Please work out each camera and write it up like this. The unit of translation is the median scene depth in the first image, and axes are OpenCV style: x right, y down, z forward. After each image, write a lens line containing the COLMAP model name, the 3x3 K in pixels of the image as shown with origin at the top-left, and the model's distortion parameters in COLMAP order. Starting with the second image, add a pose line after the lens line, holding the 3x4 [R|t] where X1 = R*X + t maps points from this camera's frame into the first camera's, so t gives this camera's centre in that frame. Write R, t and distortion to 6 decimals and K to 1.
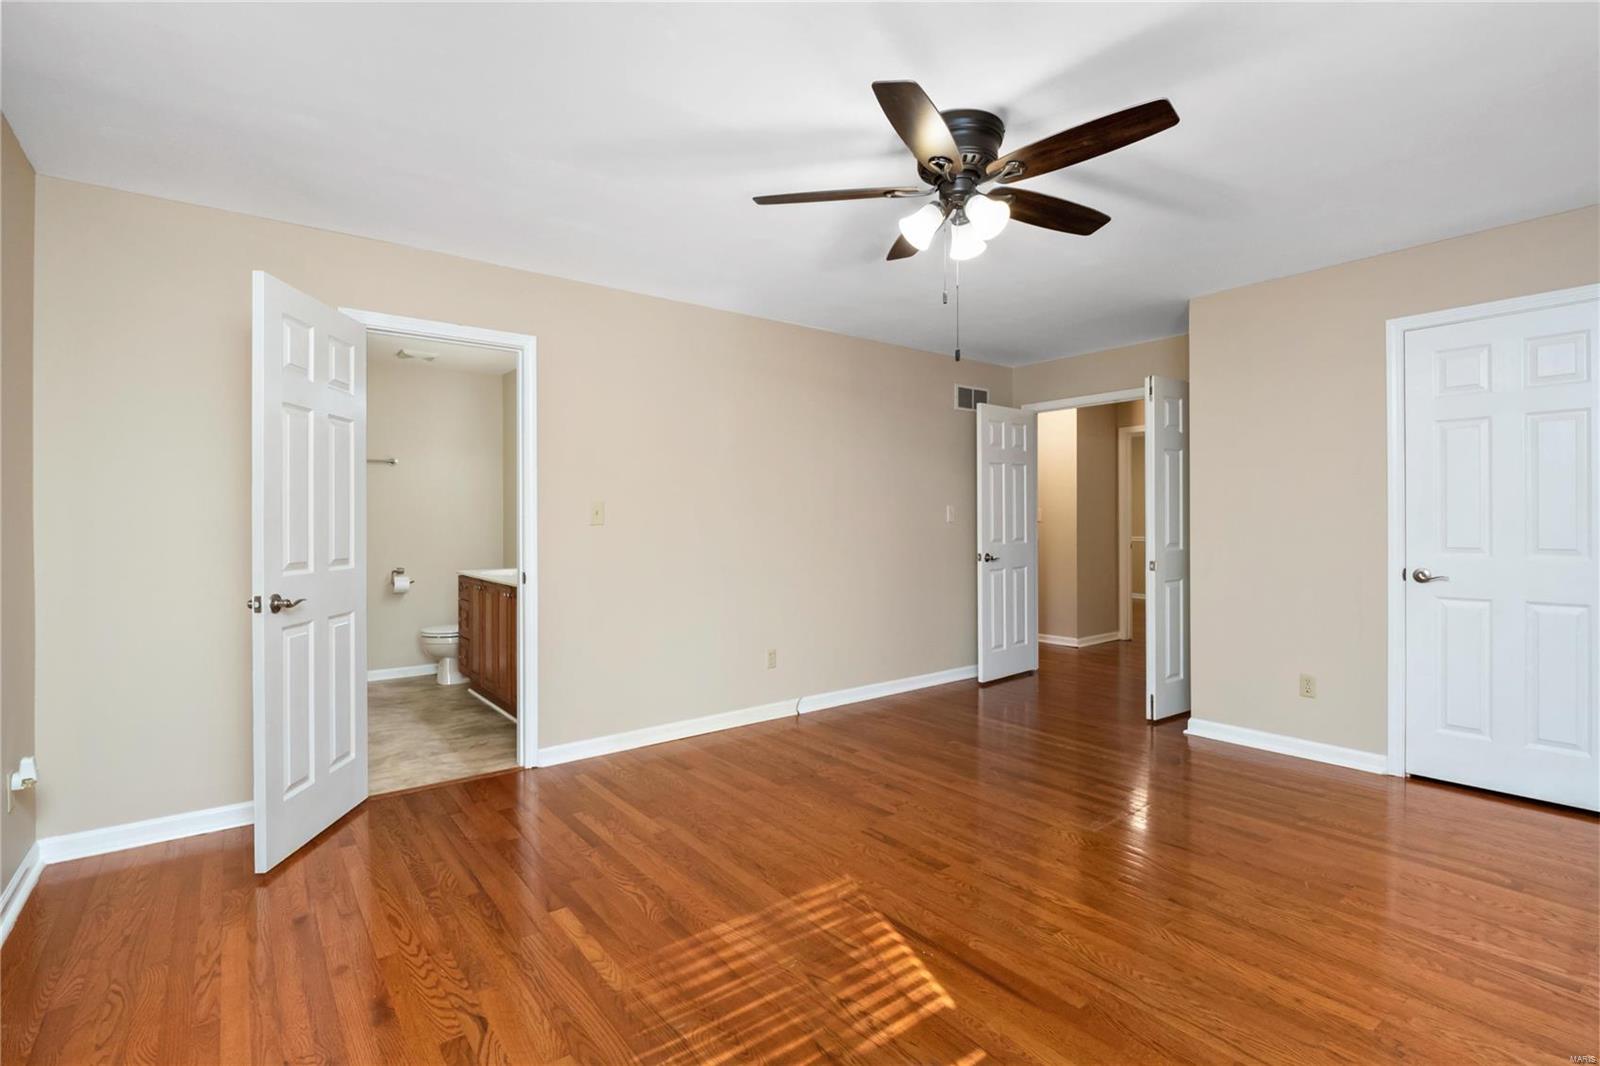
lens RADIAL K [[750.9, 0, 796.2], [0, 750.9, 524.0], [0, 0, 1]] dist [-0.007046, -0.002632]
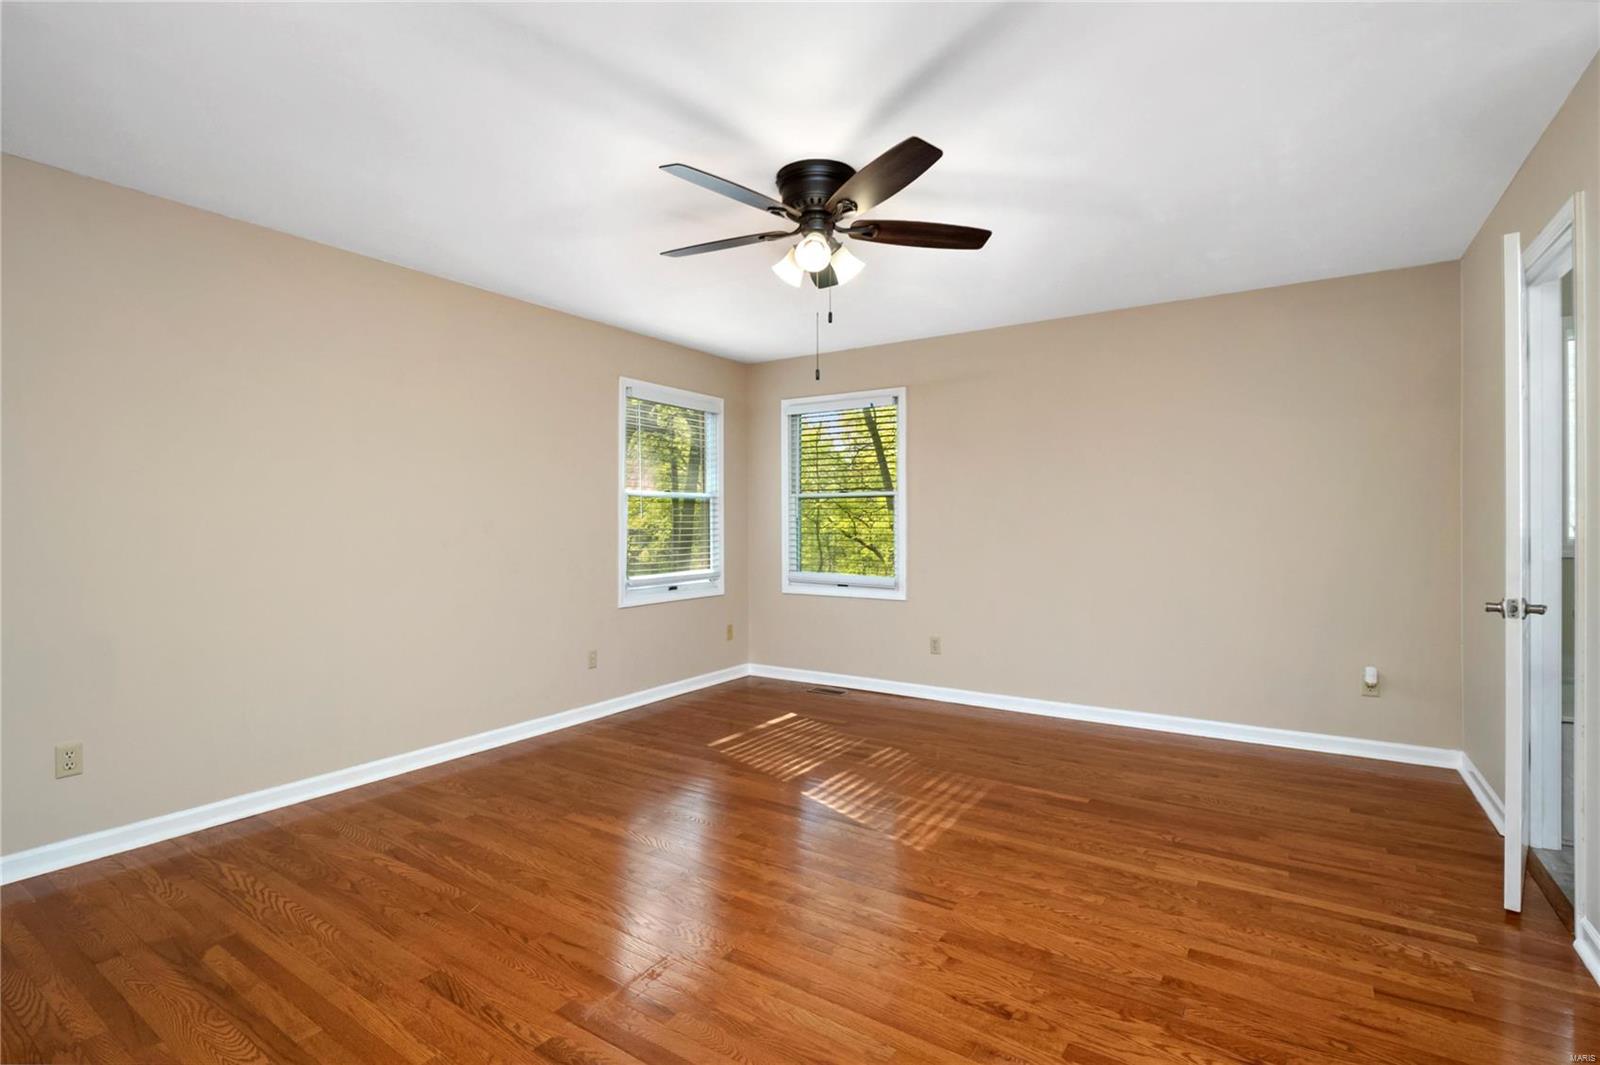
lens RADIAL K [[750.9, 0, 801.9], [0, 750.9, 524.4], [0, 0, 1]] dist [-0.007046, -0.002632]
pose [[-0.942858, 0.007188, -0.333116, 0.680769], [0.007276, 0.999973, 0.000984, 0.000397], [0.333114, -0.001496, -0.942885, 2.282618]]
